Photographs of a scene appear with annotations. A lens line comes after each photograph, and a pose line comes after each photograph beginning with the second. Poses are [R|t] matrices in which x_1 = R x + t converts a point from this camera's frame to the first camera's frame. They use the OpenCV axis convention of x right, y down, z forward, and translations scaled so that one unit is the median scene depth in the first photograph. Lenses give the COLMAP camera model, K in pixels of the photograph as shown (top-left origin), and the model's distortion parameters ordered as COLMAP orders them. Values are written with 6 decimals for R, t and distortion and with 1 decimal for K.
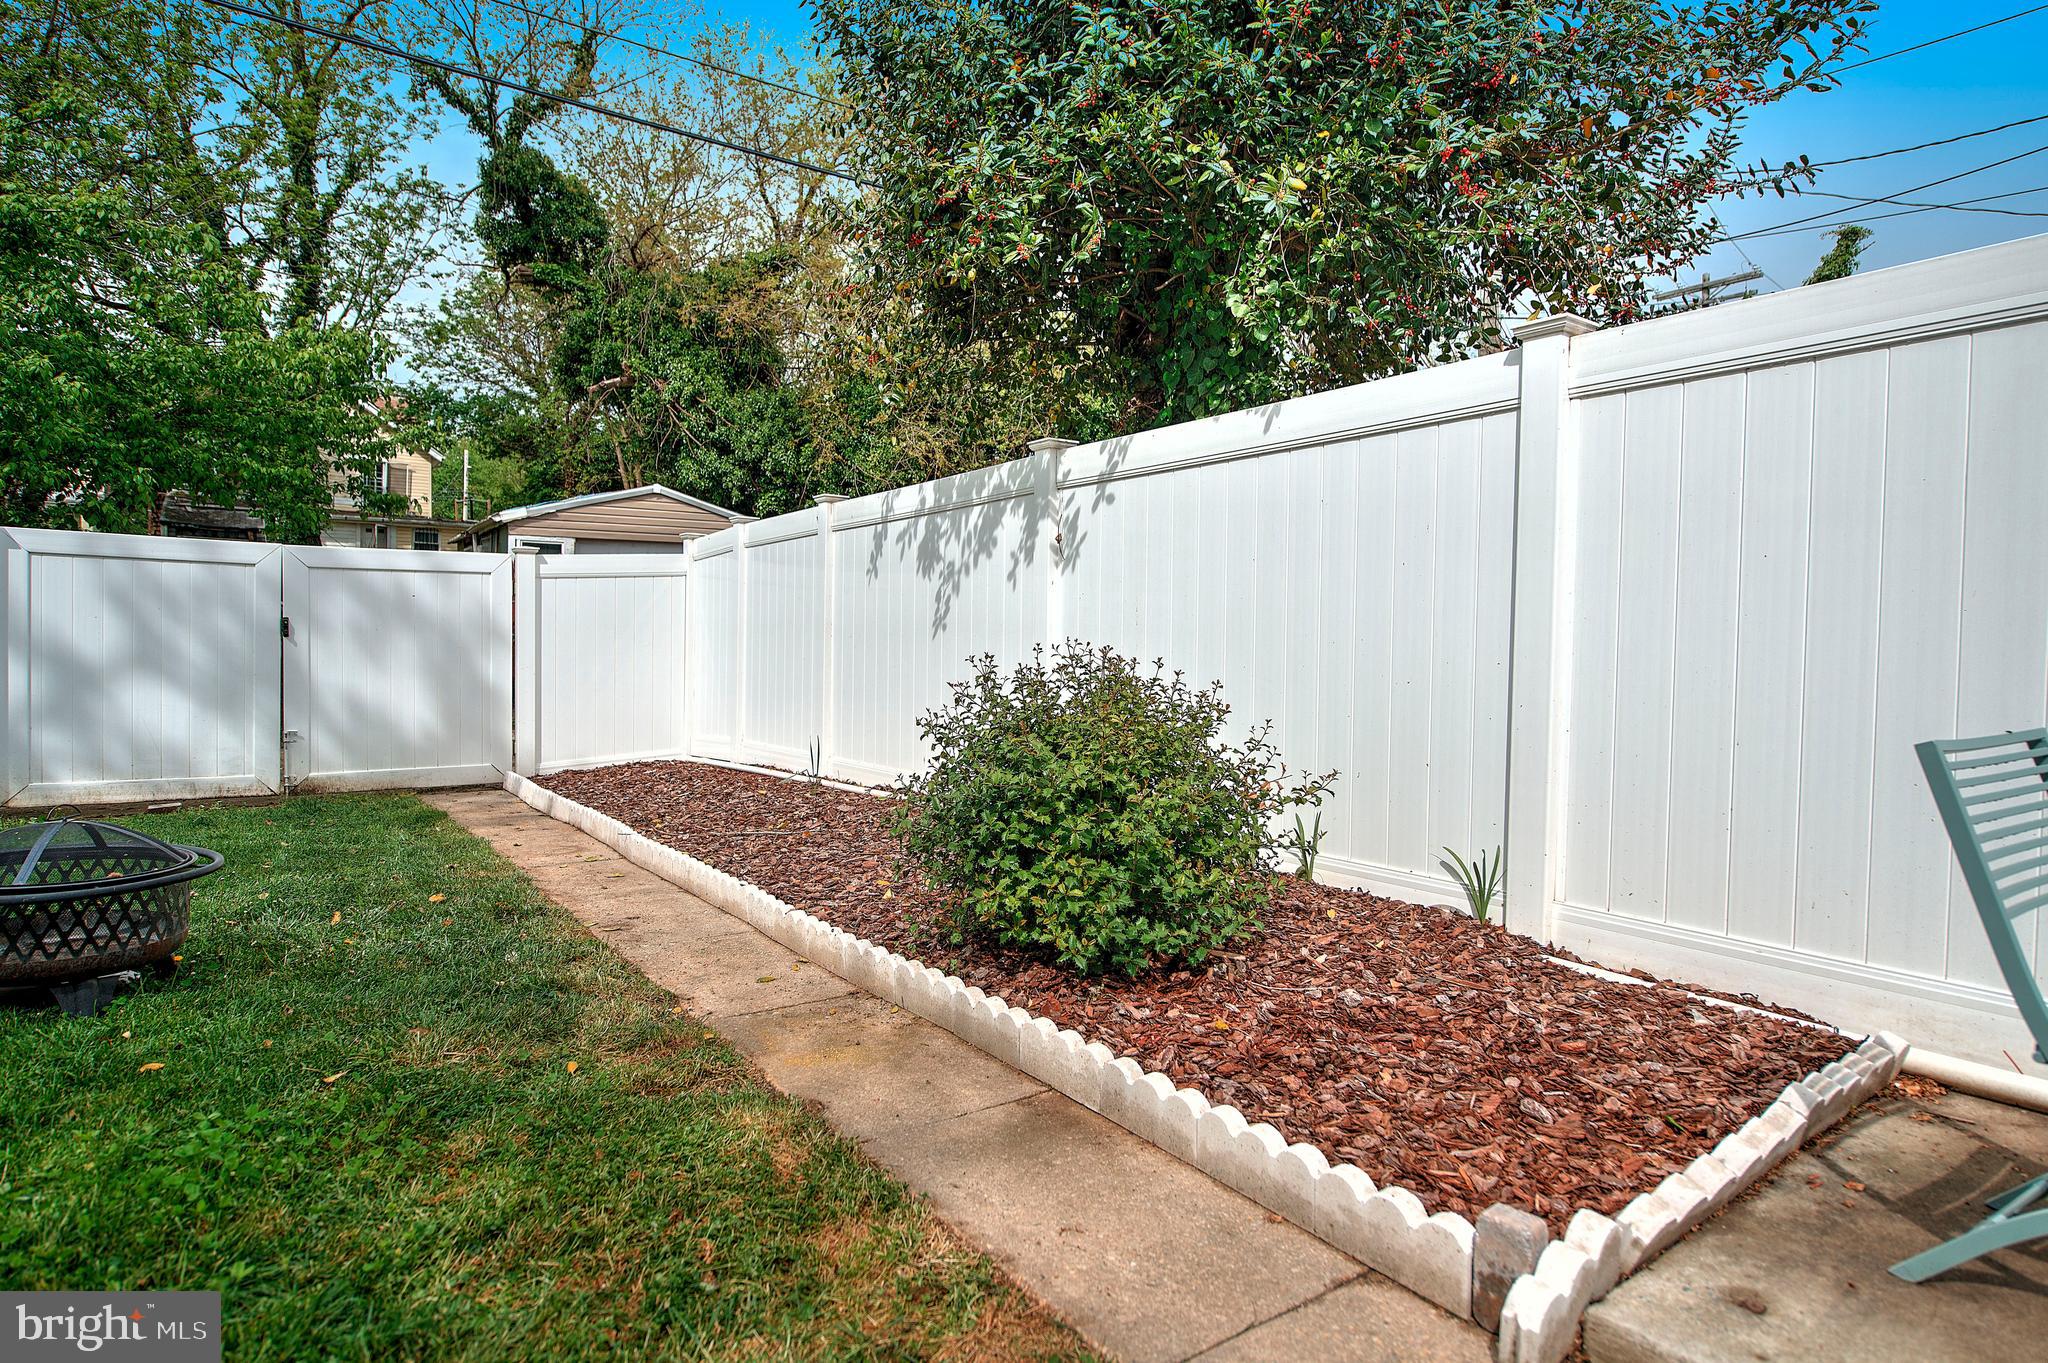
lens RADIAL K [[1099.2, 0, 1026.4], [0, 1099.2, 664.3], [0, 0, 1]] dist [-0.000144, -0.002527]
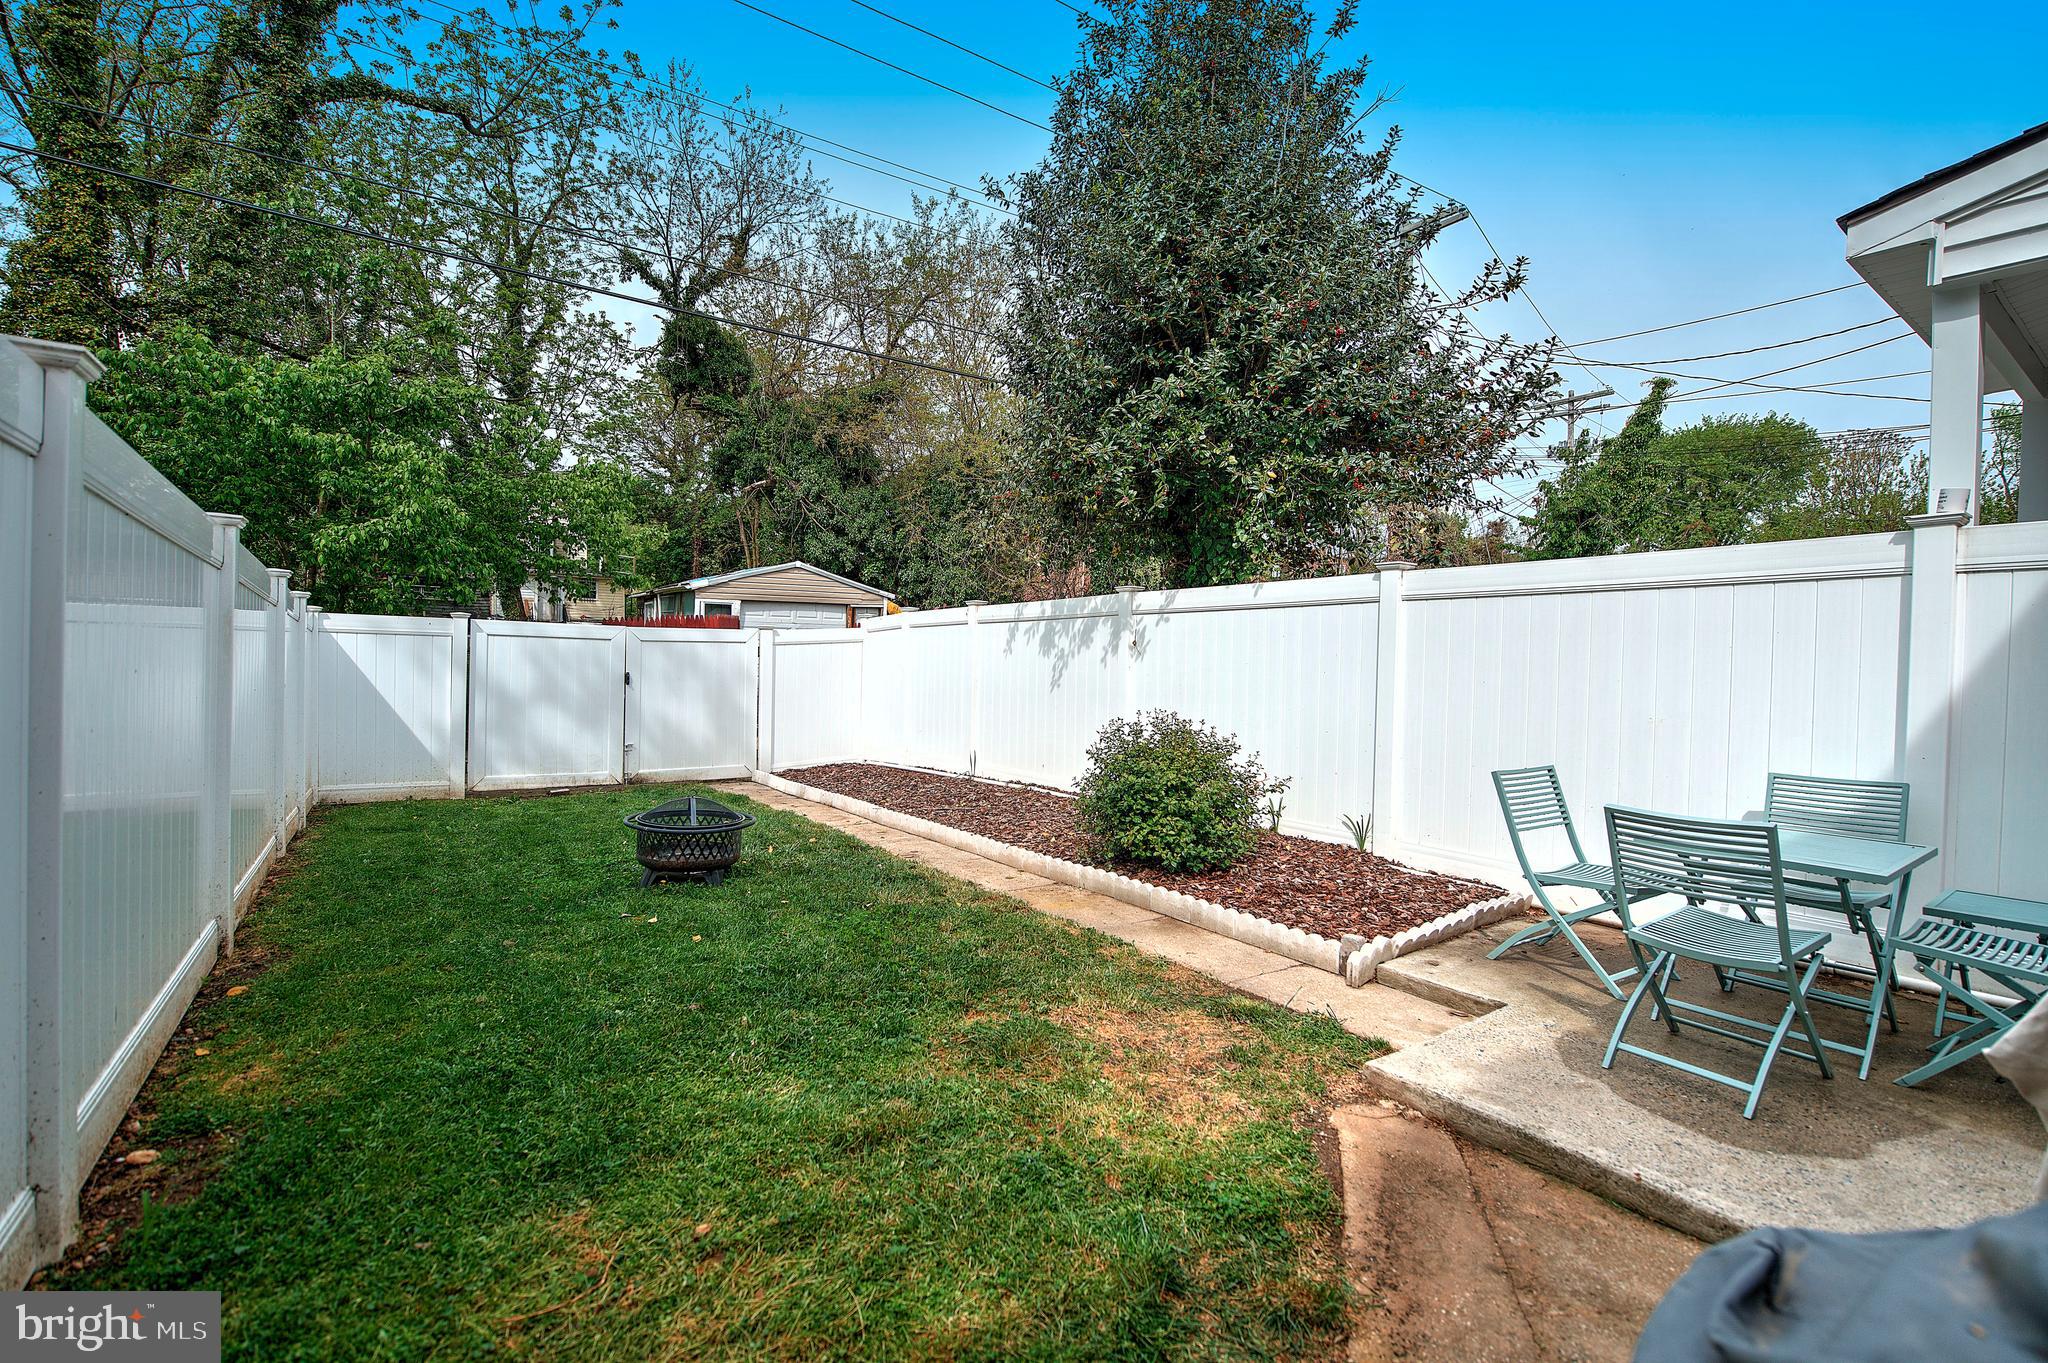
lens RADIAL K [[895.1, 0, 1030.5], [0, 895.1, 673.1], [0, 0, 1]] dist [-0.001073, -0.007210]
pose [[0.999976, 0.005054, -0.004734, -0.175533], [-0.005089, 0.999959, -0.007449, -0.072364], [0.004696, 0.007473, 0.999961, -0.601162]]
